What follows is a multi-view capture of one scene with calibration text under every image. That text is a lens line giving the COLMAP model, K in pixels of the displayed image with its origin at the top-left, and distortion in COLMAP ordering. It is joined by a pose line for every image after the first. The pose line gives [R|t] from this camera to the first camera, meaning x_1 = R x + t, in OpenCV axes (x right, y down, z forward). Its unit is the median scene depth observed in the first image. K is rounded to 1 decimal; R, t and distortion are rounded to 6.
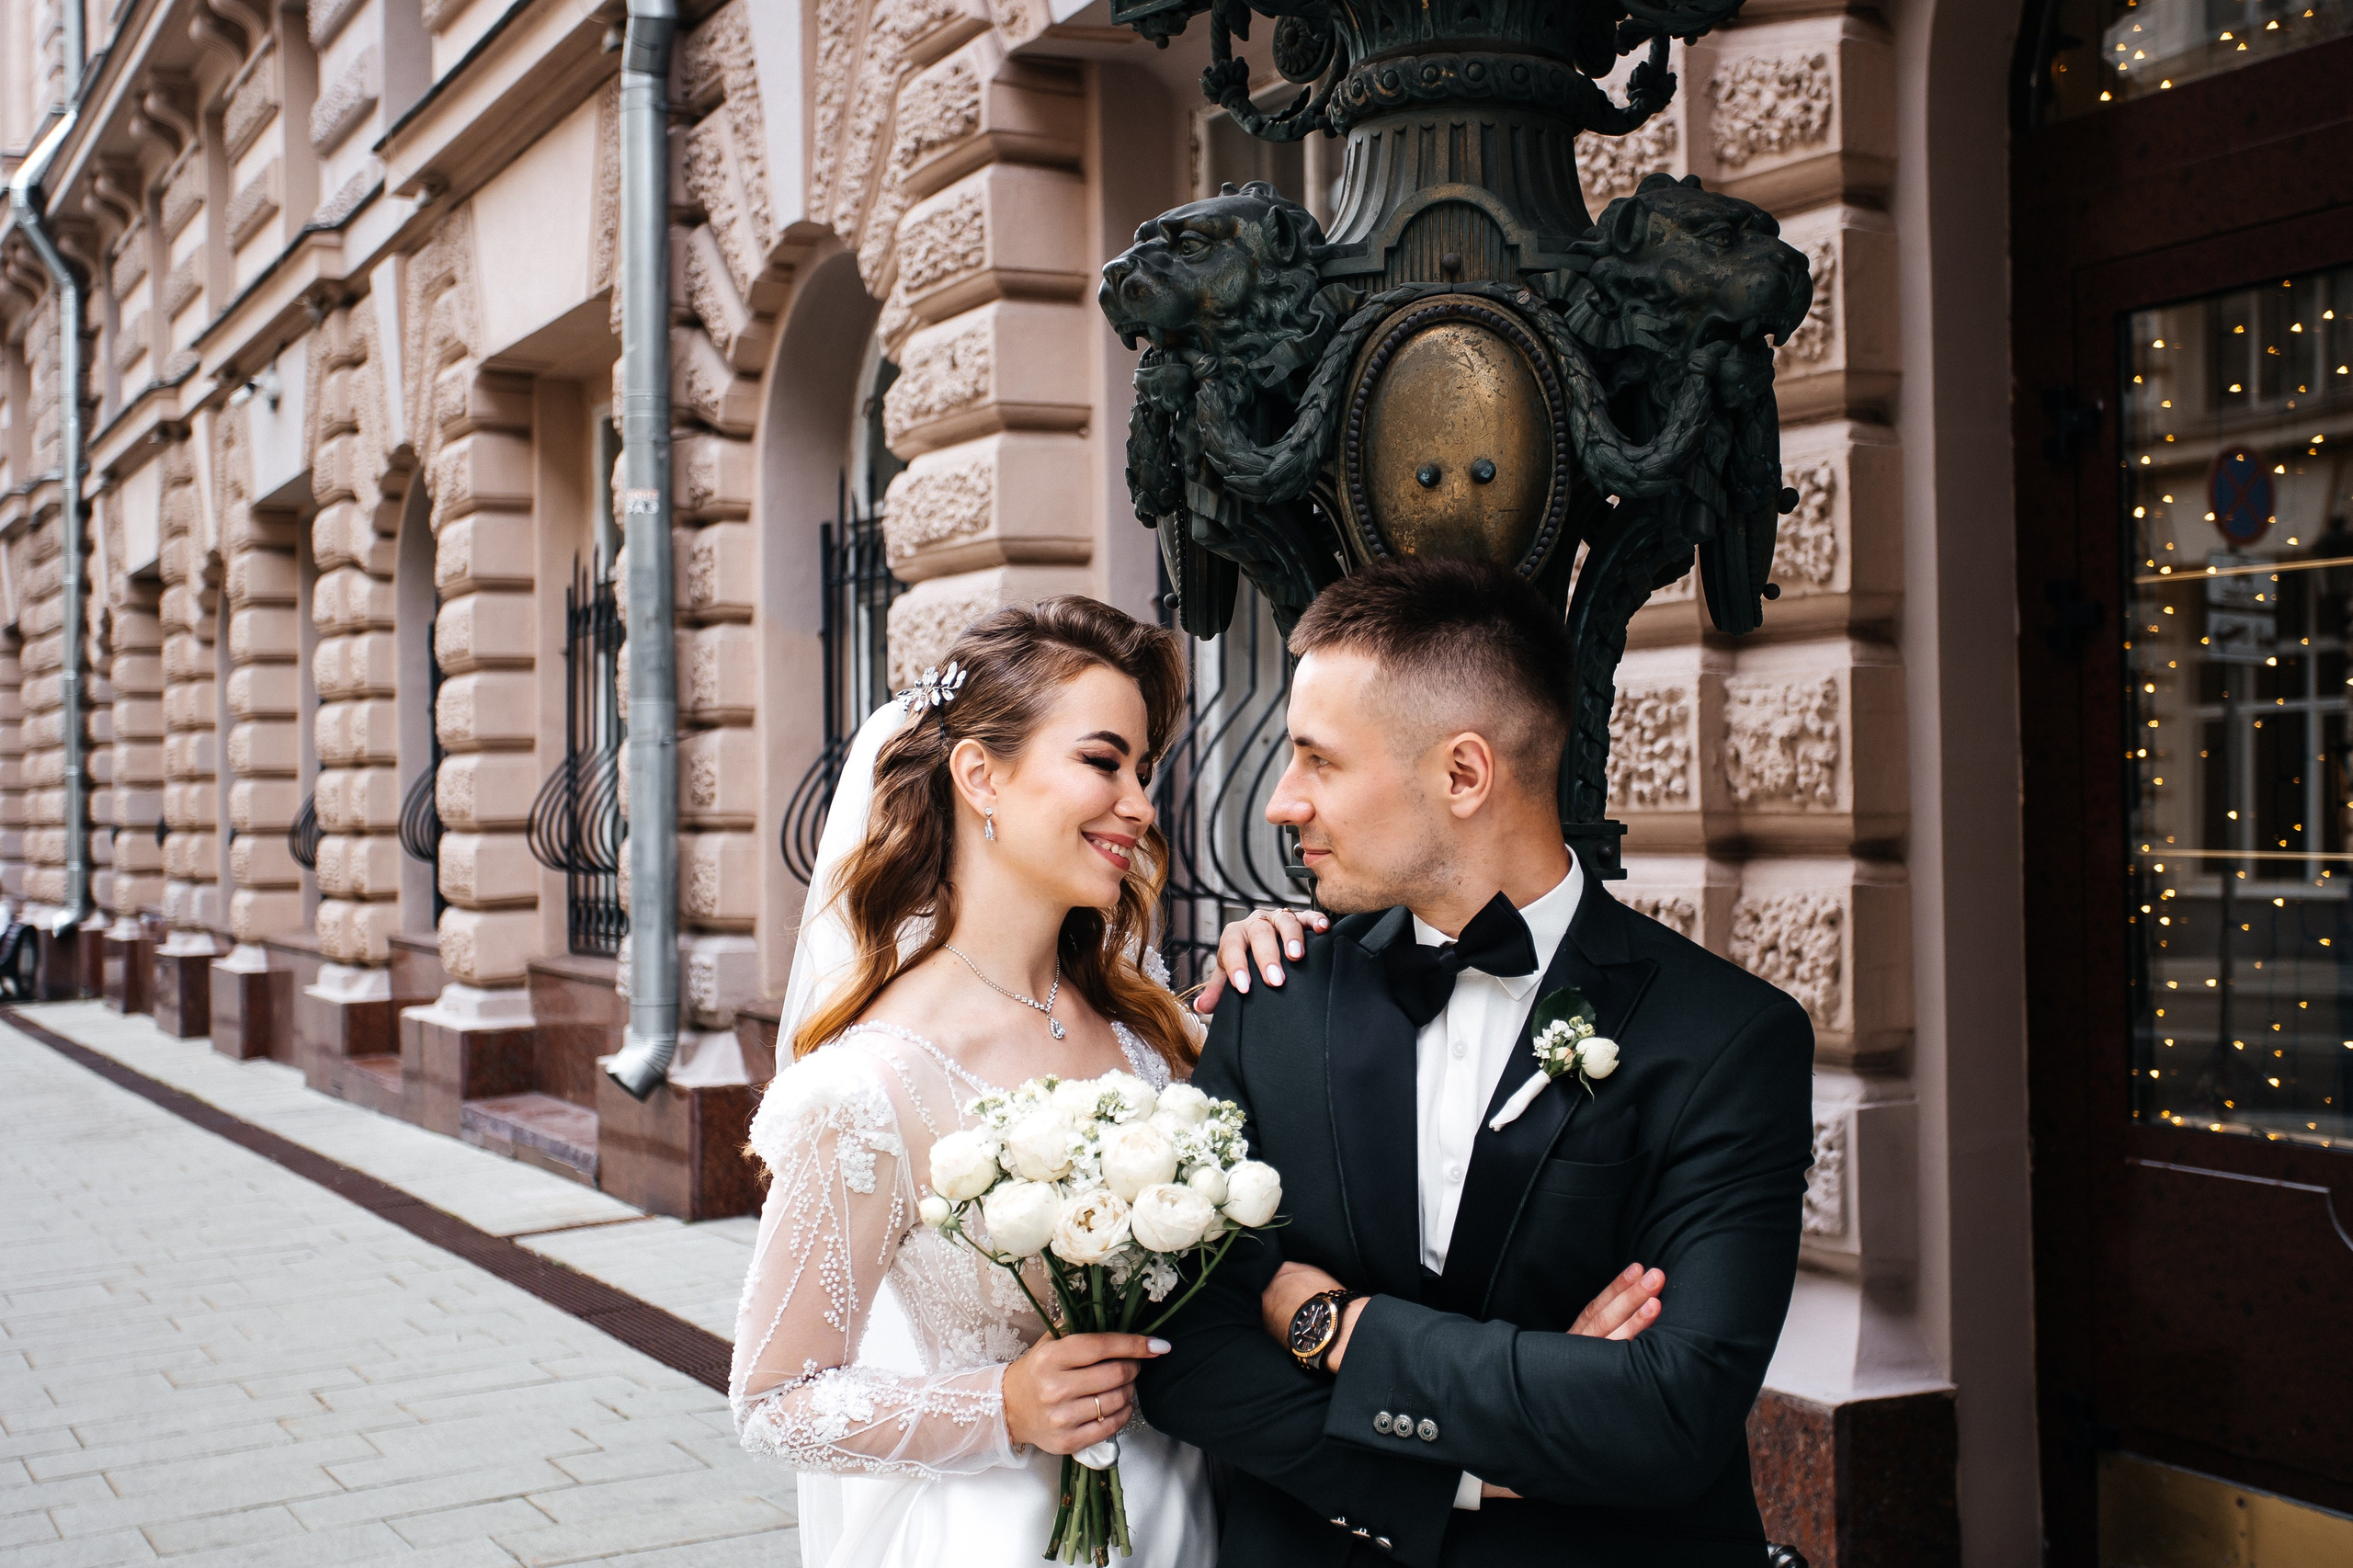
lens RADIAL K [[2787.9, 0, 1168.5], [0, 2787.9, 714.1], [0, 0, 1]] dist [0.034294, 0.022942]
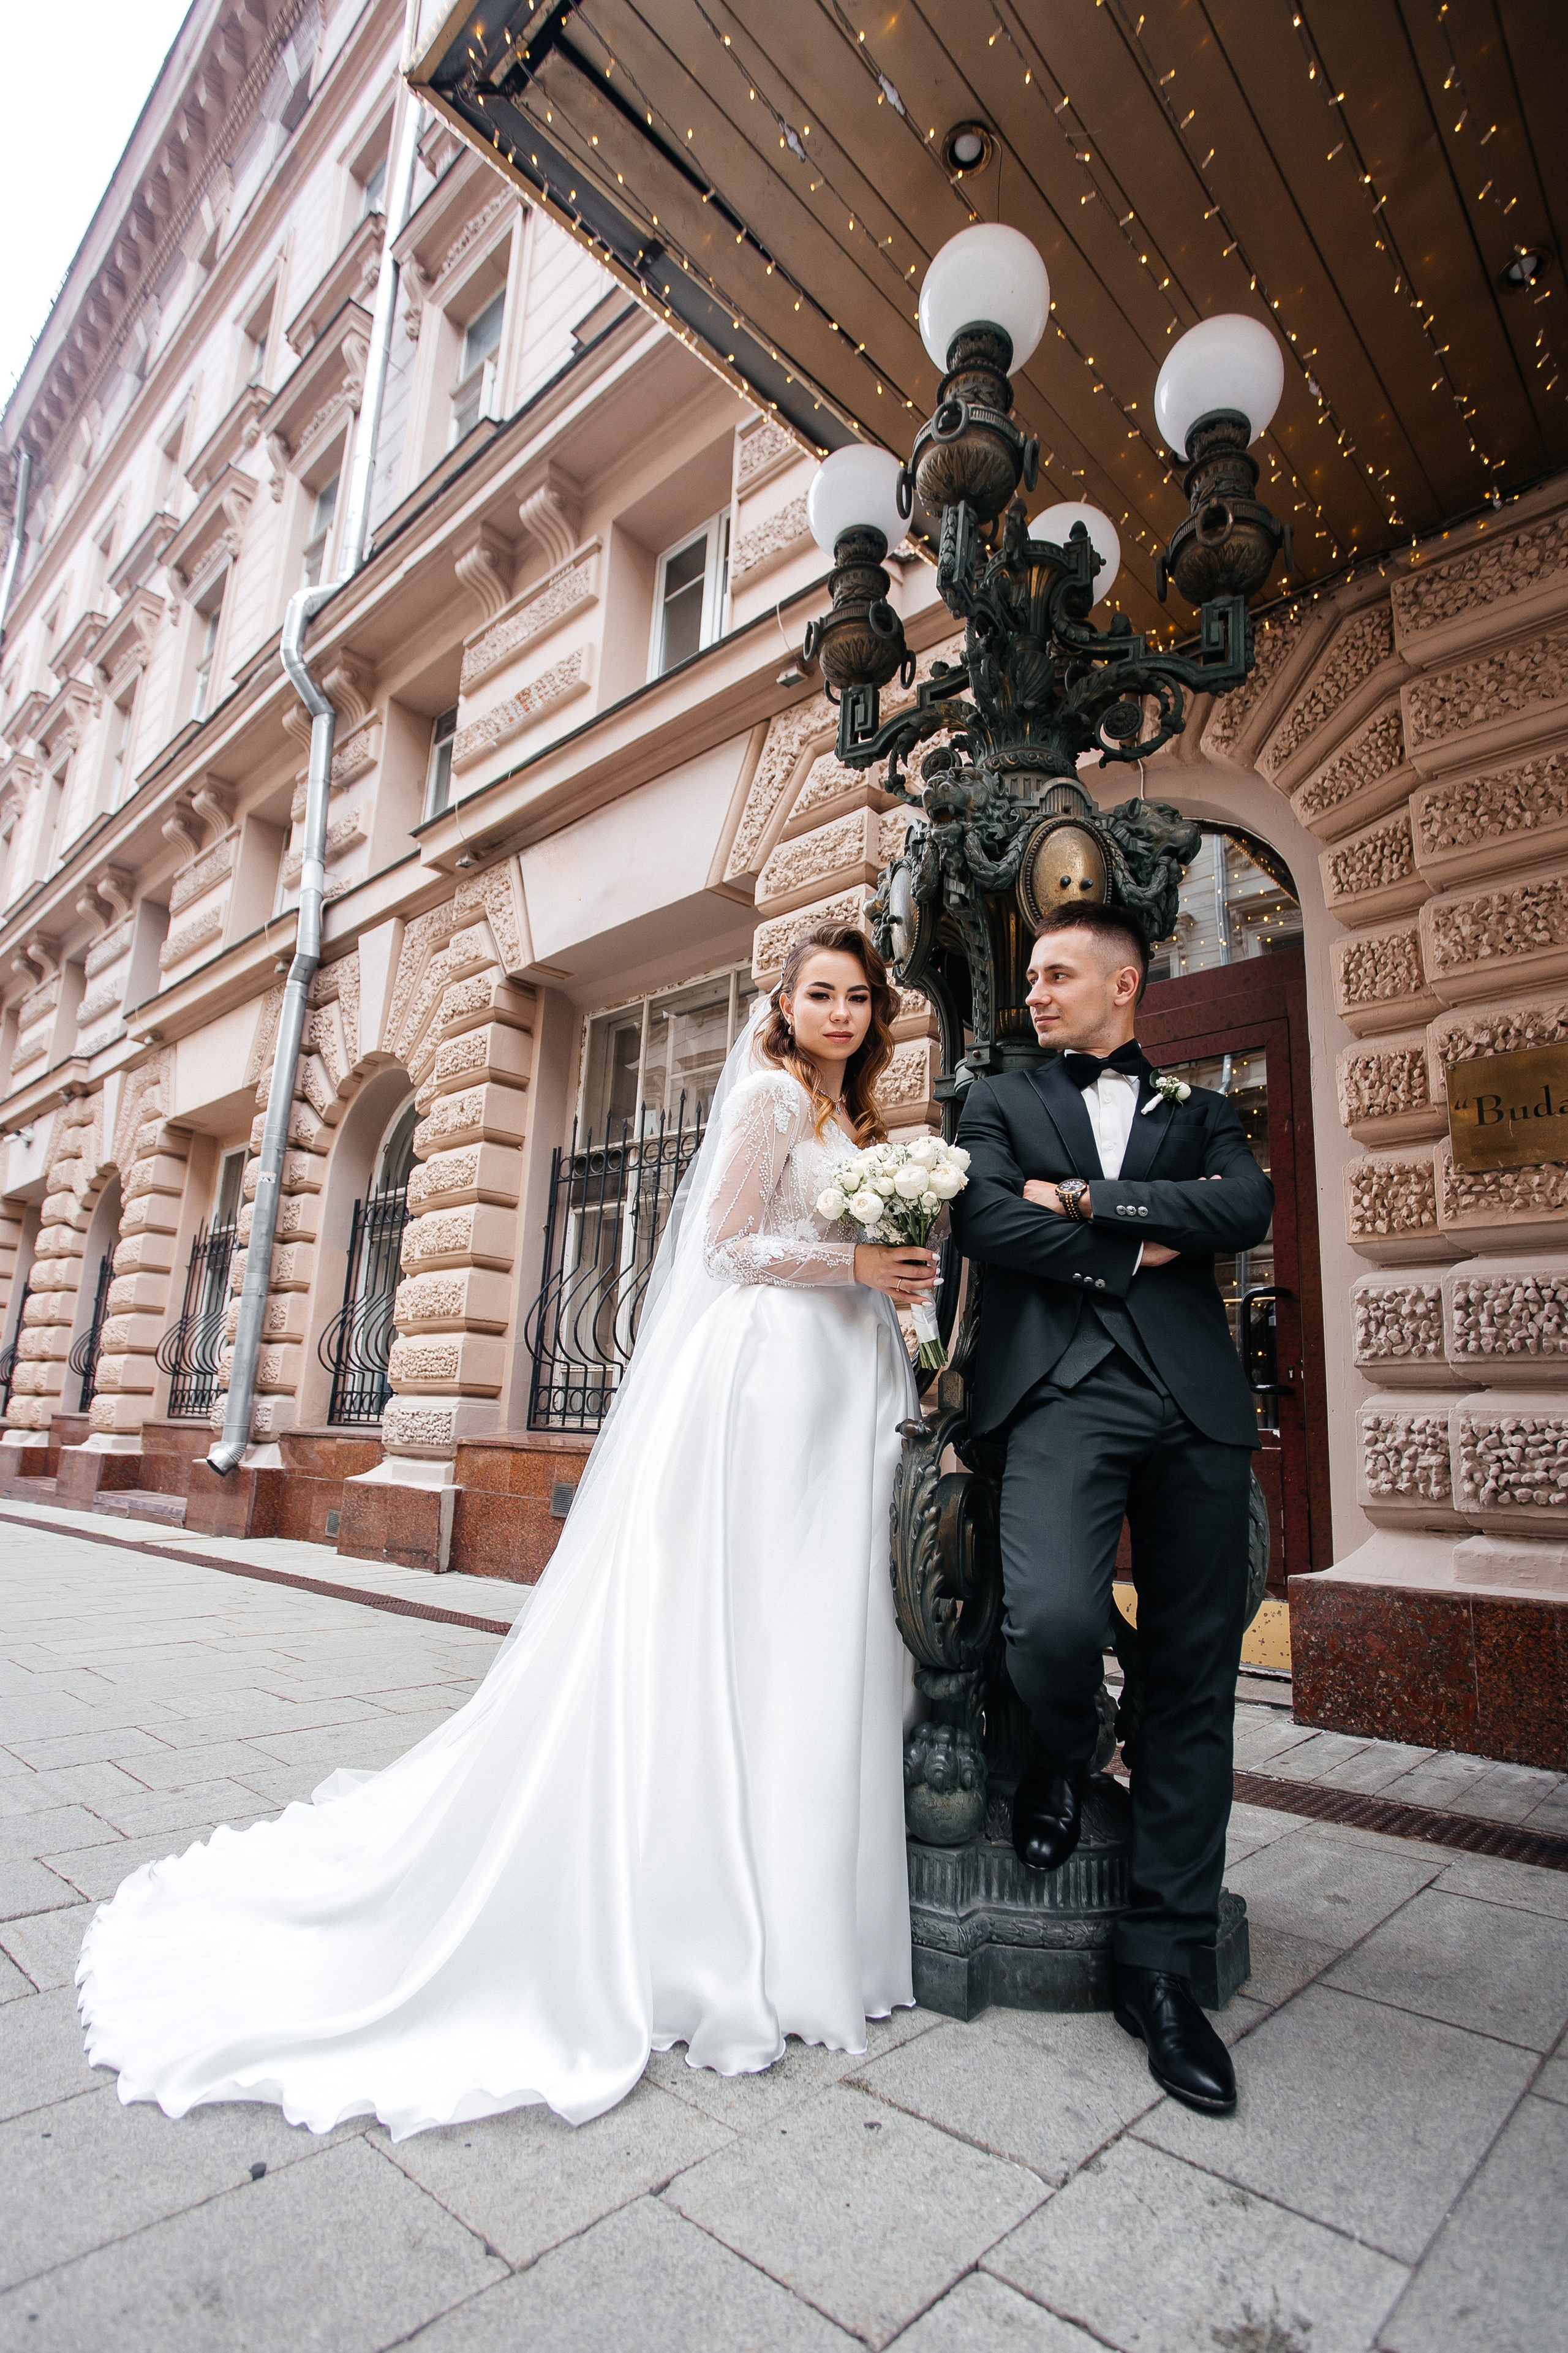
lens RADIAL K [[1231.2, 0, 784.0], [0, 1231.2, 1176.5], [0, 0, 1]] dist [-0.001648, -0.000046]
pose [[0.950191, 0.119339, 0.287914, -0.086744], [-0.061156, 0.977221, -0.203224, 0.082773], [-0.305608, 0.175494, 0.935845, 0.034380]]
